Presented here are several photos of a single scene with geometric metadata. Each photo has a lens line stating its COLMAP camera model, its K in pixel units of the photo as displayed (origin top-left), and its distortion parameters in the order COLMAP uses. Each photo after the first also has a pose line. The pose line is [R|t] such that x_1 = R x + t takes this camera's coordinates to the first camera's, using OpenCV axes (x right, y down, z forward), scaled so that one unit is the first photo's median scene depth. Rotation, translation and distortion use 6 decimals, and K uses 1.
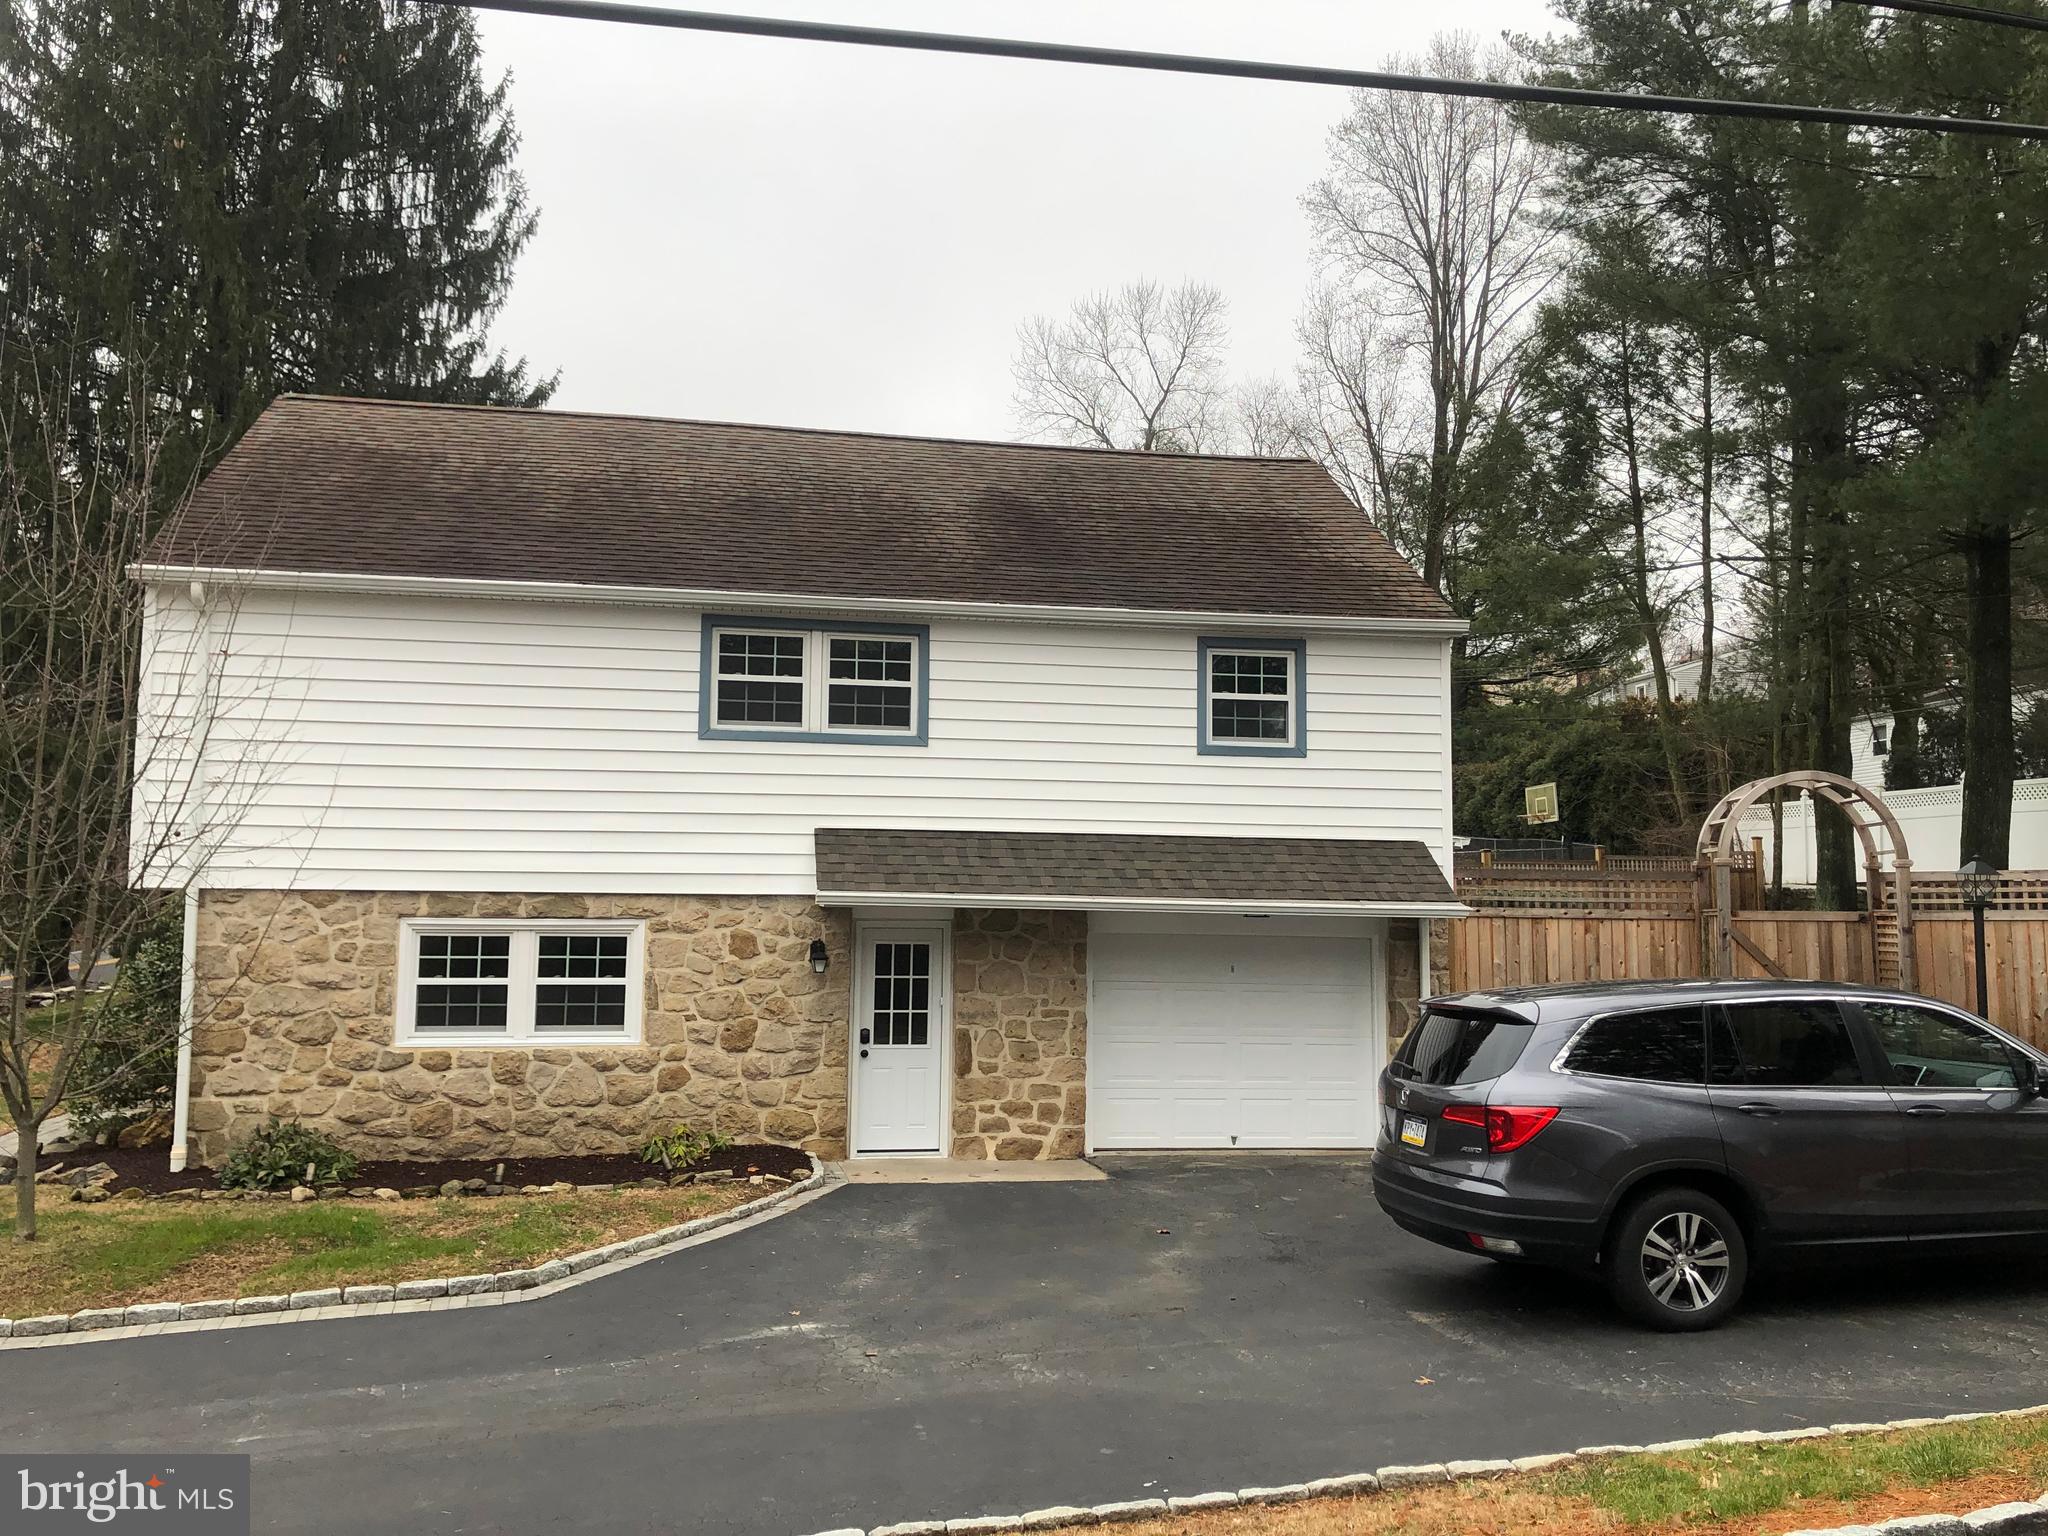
lens RADIAL K [[1723.5, 0, 1021.9], [0, 1723.5, 729.6], [0, 0, 1]] dist [0.095739, -0.271909]
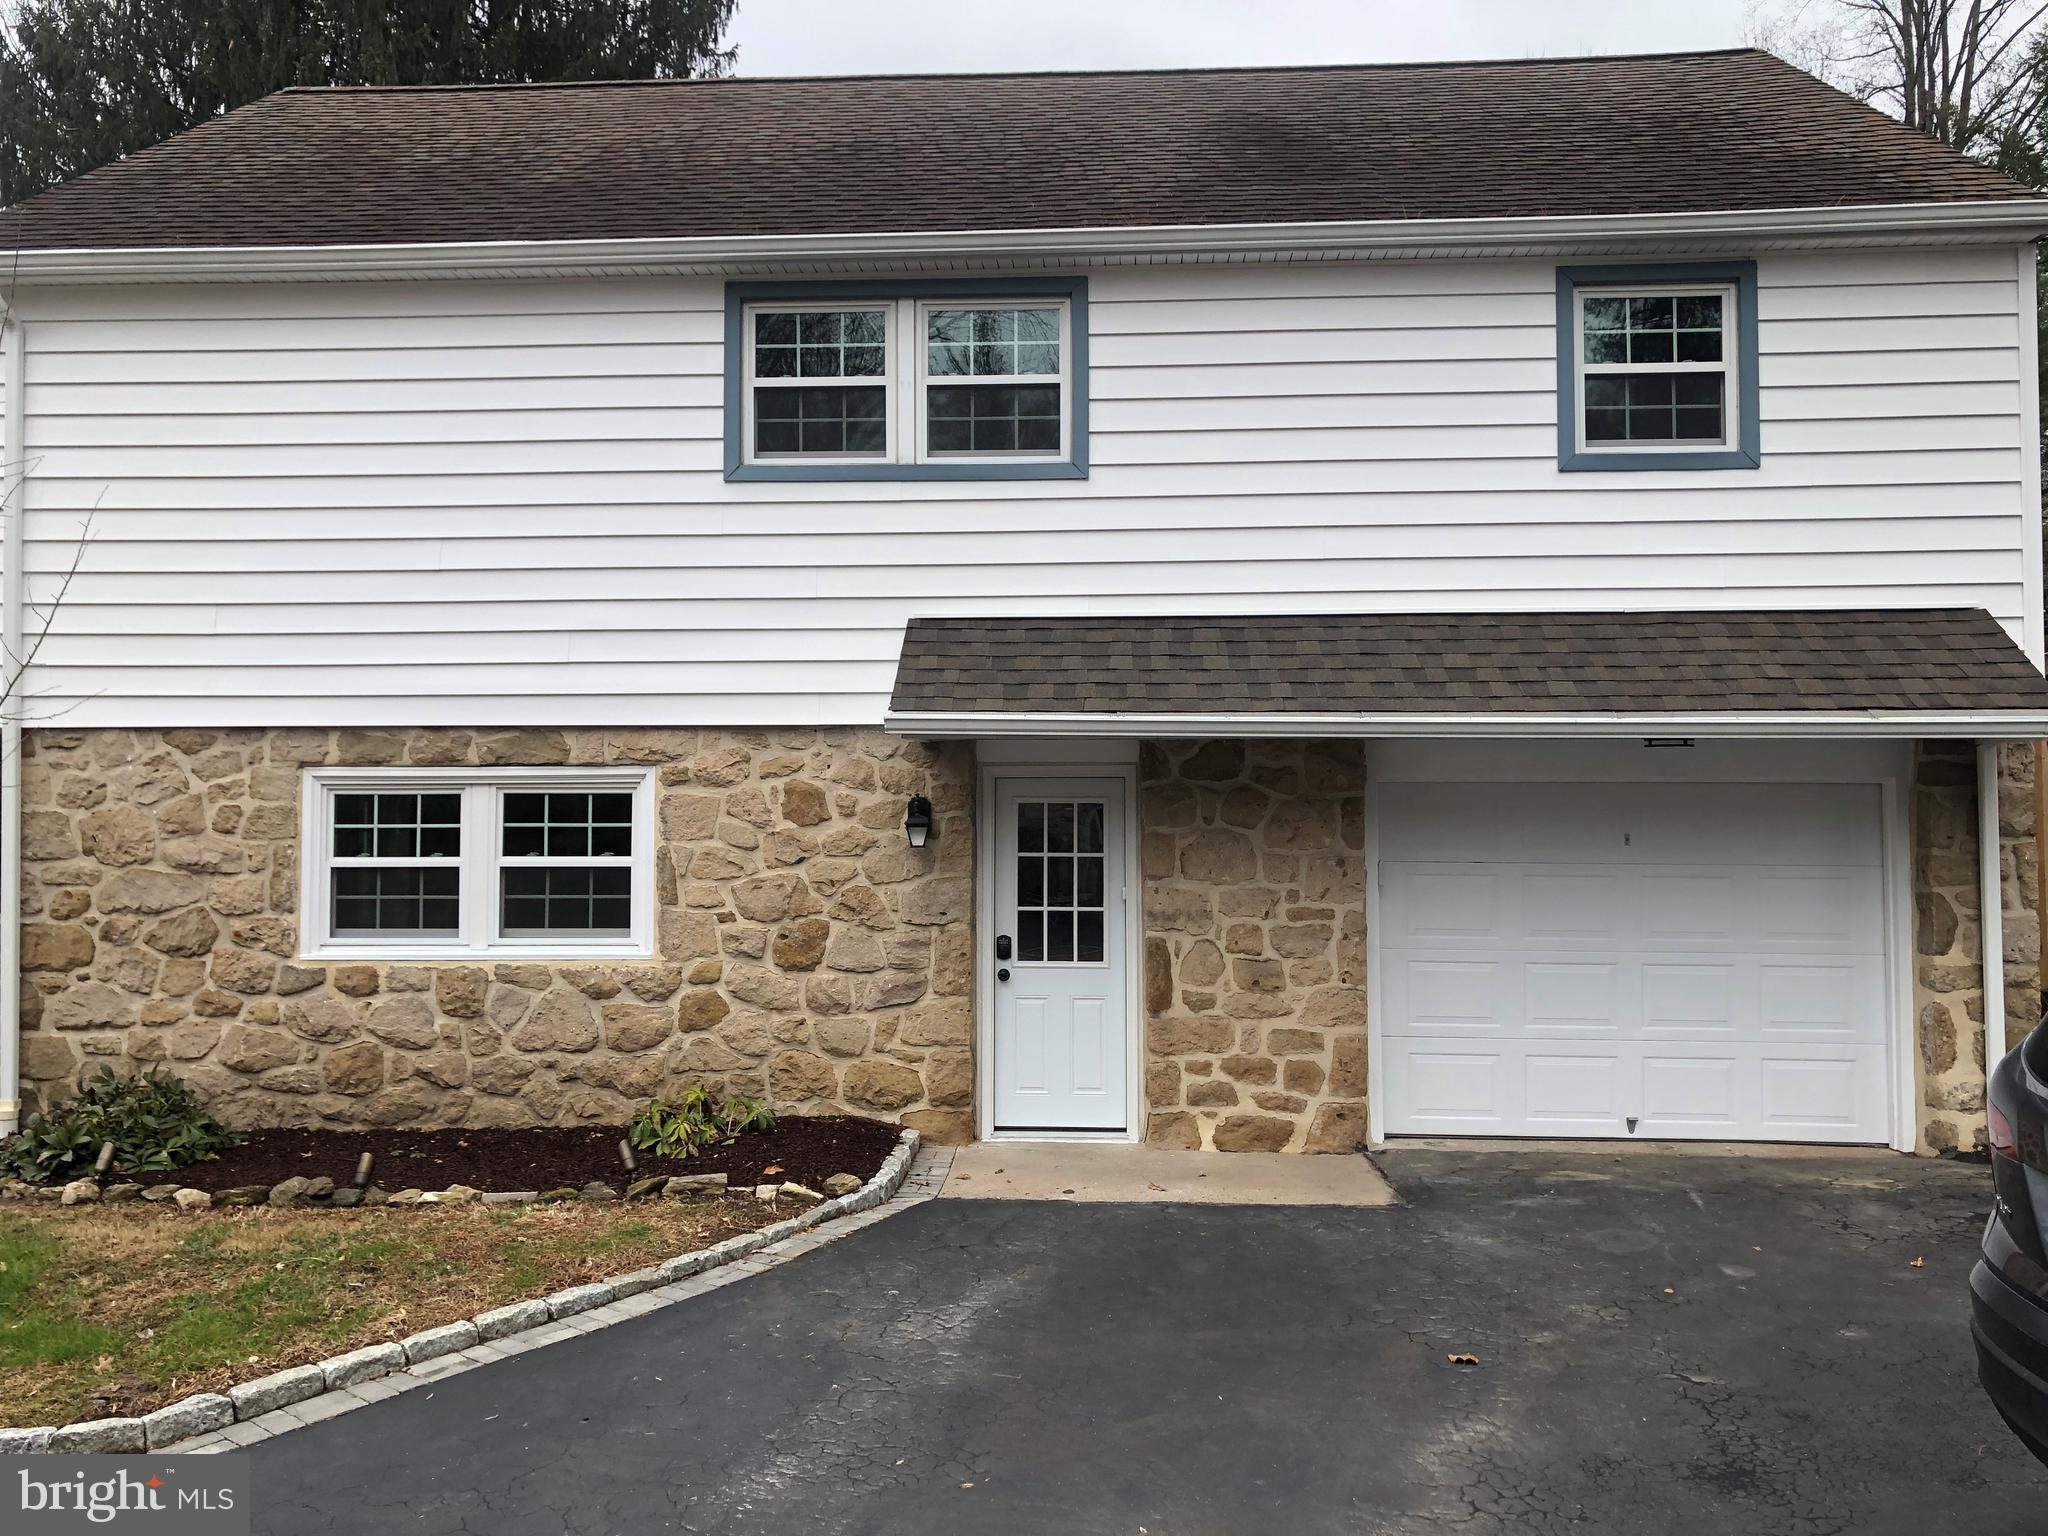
lens RADIAL K [[1695.6, 0, 1019.3], [0, 1695.6, 743.1], [0, 0, 1]] dist [0.062164, -0.103739]
pose [[0.971828, -0.020908, -0.234764, 0.062048], [0.036491, 0.997395, 0.062228, 0.066379], [0.232851, -0.069042, 0.970059, 0.417695]]
